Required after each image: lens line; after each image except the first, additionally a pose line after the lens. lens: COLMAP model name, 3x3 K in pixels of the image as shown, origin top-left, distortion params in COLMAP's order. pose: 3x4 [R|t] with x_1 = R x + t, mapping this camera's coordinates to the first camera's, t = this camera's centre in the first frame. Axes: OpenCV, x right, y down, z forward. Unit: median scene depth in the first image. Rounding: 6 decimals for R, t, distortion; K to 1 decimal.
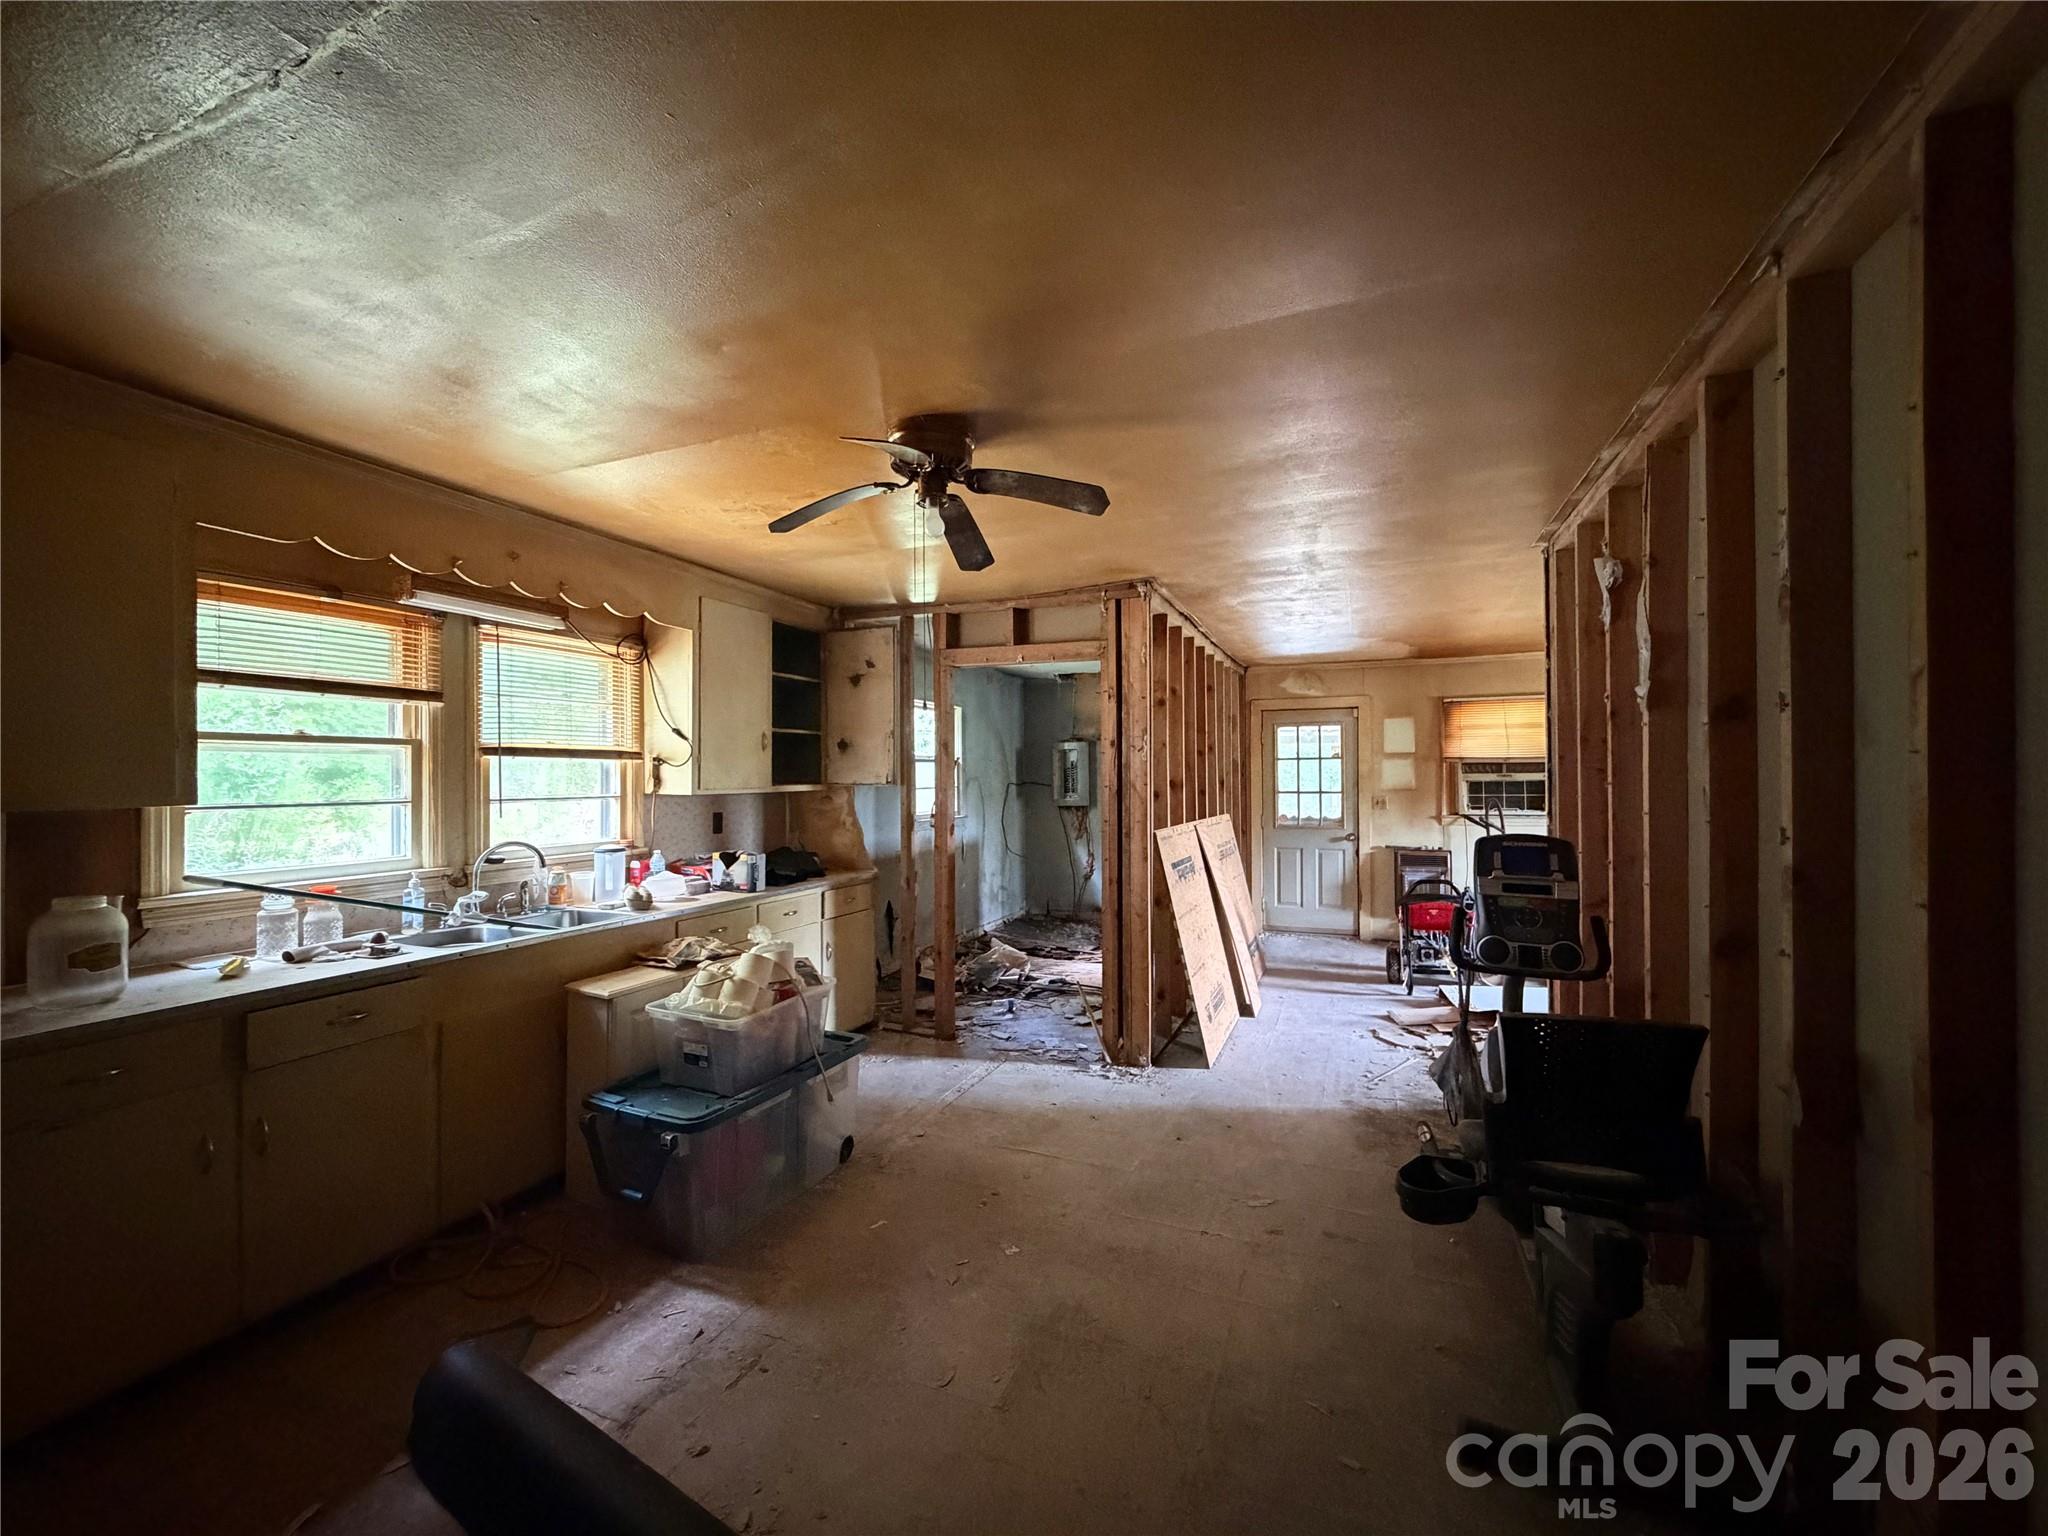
lens RADIAL K [[819.0, 0, 1019.2], [0, 819.0, 775.5], [0, 0, 1]] dist [0.000997, -0.000007]
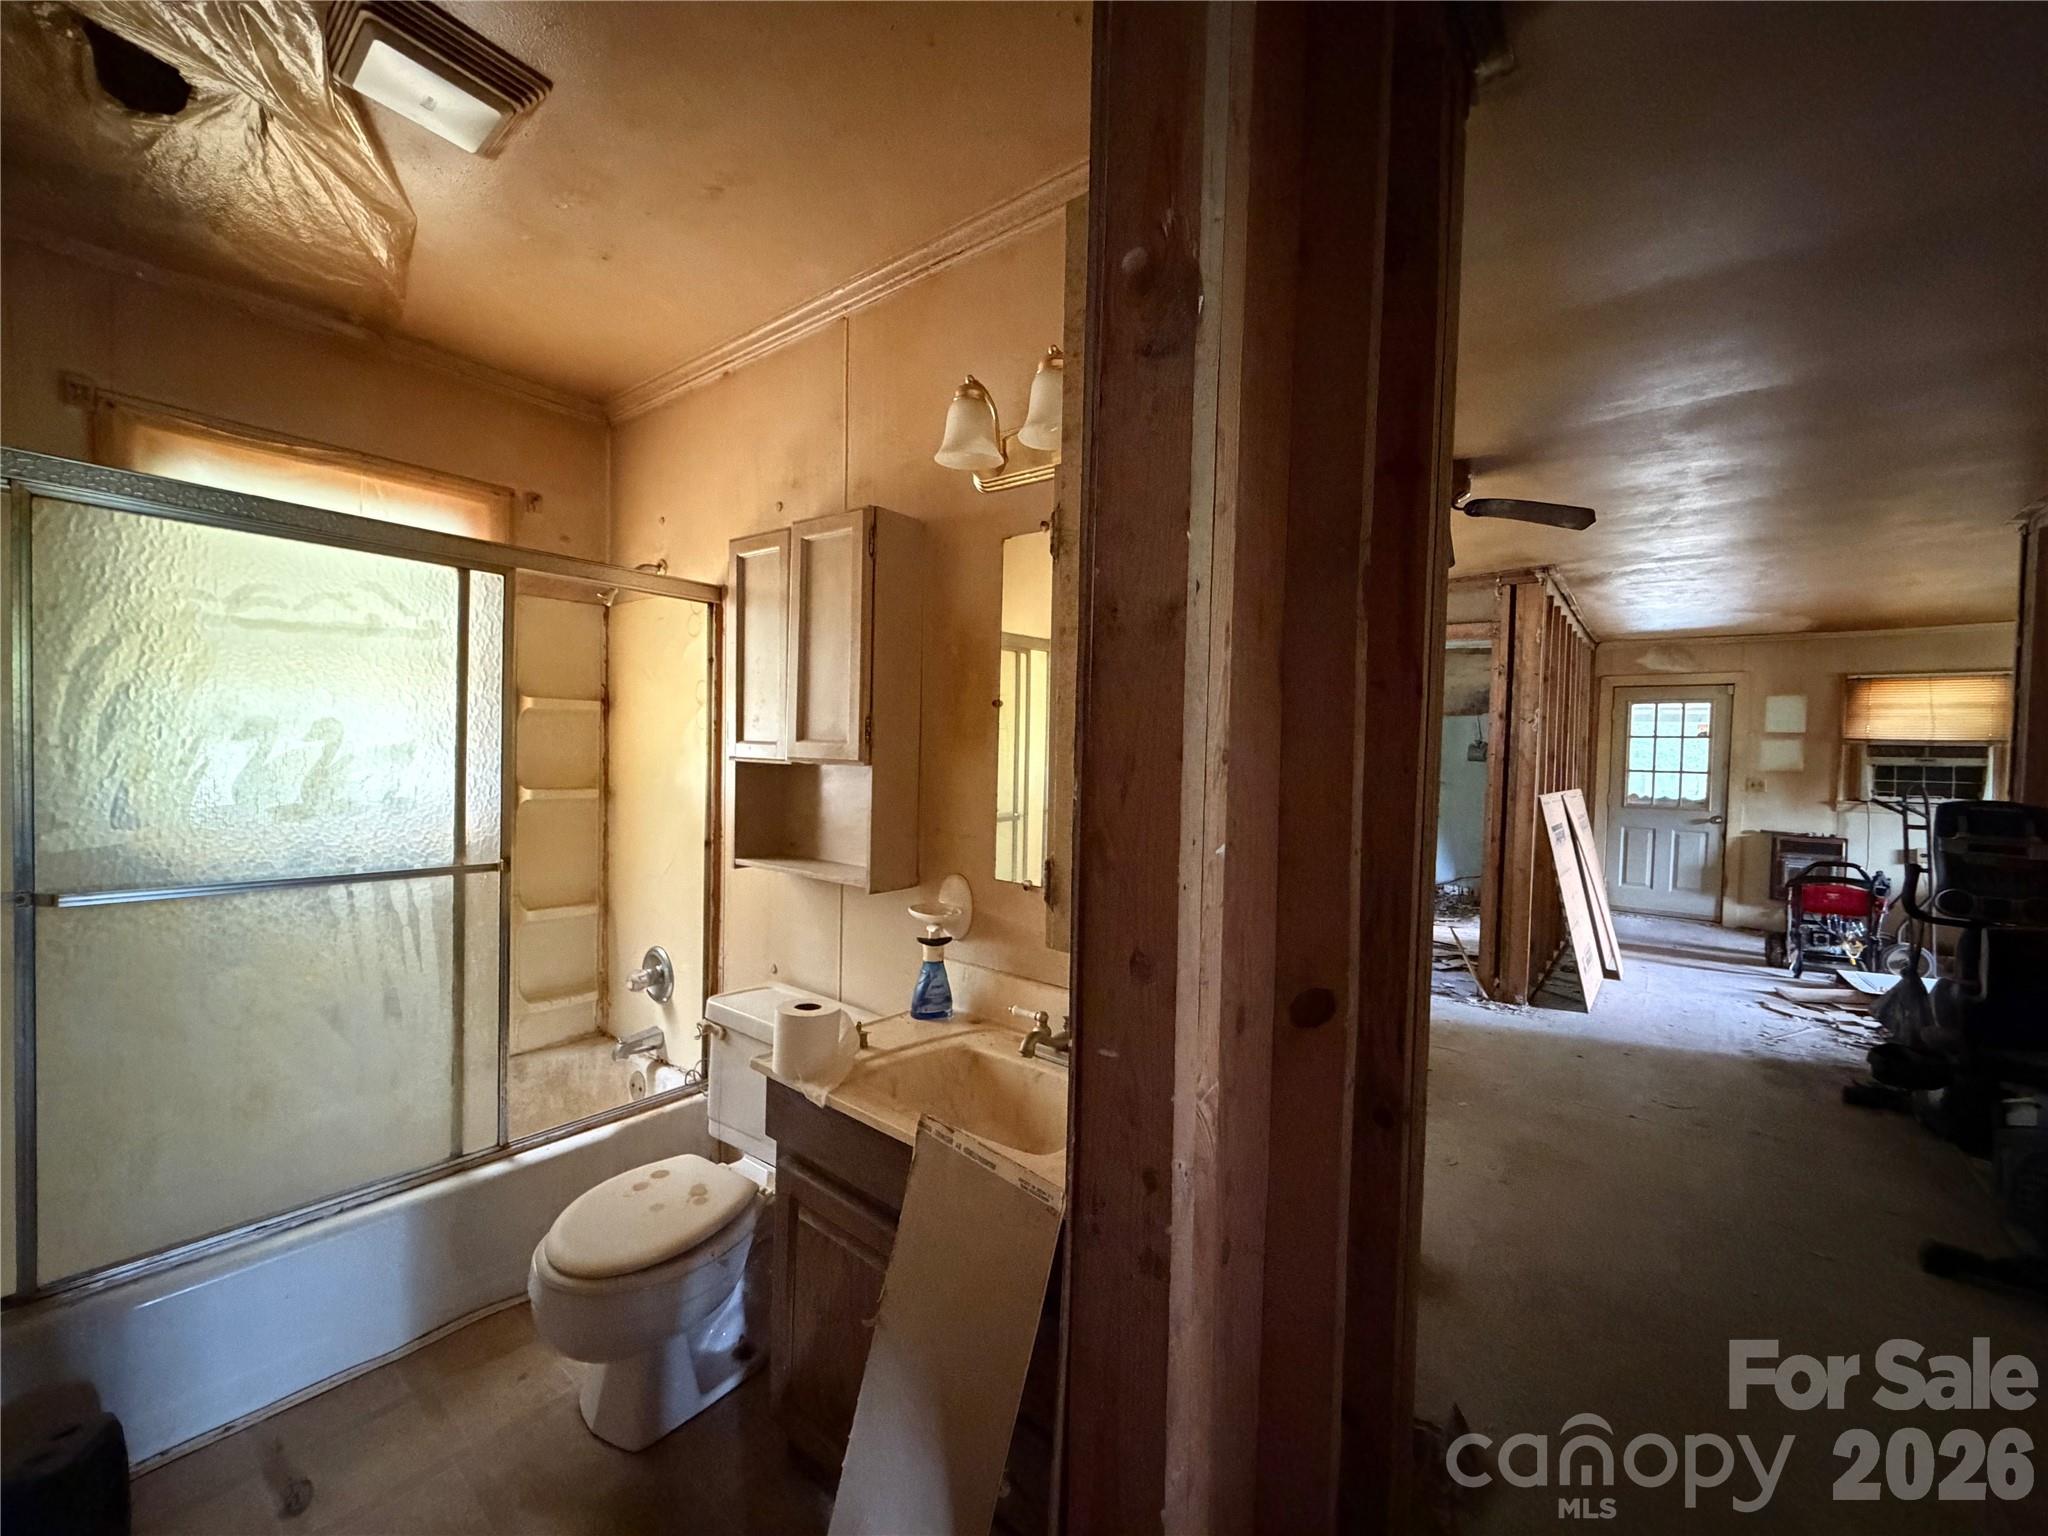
lens RADIAL K [[819.0, 0, 1019.2], [0, 819.0, 775.5], [0, 0, 1]] dist [0.000997, -0.000007]
pose [[0.961307, 0.036843, -0.273003, -0.155900], [-0.028171, 0.998968, 0.035618, 0.015742], [0.274034, -0.026549, 0.961354, -0.189148]]
